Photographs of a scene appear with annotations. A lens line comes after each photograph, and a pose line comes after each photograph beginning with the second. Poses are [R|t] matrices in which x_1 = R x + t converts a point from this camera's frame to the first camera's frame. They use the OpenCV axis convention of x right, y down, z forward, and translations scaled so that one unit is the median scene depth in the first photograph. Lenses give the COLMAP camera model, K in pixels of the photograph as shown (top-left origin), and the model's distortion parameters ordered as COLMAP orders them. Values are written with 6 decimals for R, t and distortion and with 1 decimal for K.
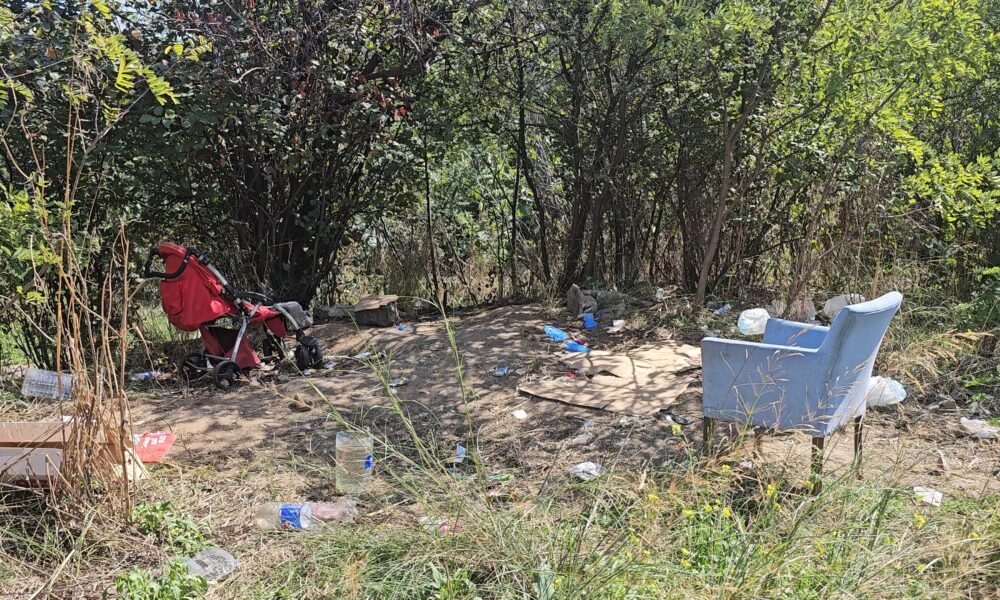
lens RADIAL K [[890.5, 0, 502.2], [0, 890.5, 298.8], [0, 0, 1]] dist [-0.008232, -0.006338]
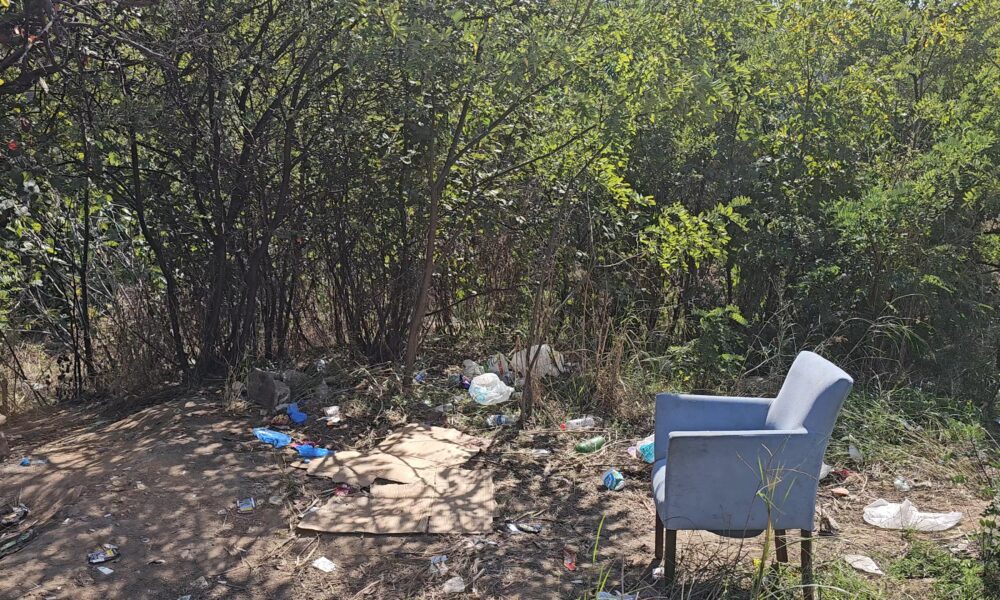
lens RADIAL K [[890.5, 0, 499.5], [0, 890.5, 301.0], [0, 0, 1]] dist [-0.008232, -0.006338]
pose [[0.832663, -0.071032, 0.549205, -0.213484], [0.101458, 0.994521, -0.025195, -0.042825], [-0.544406, 0.076700, 0.835308, 0.280717]]
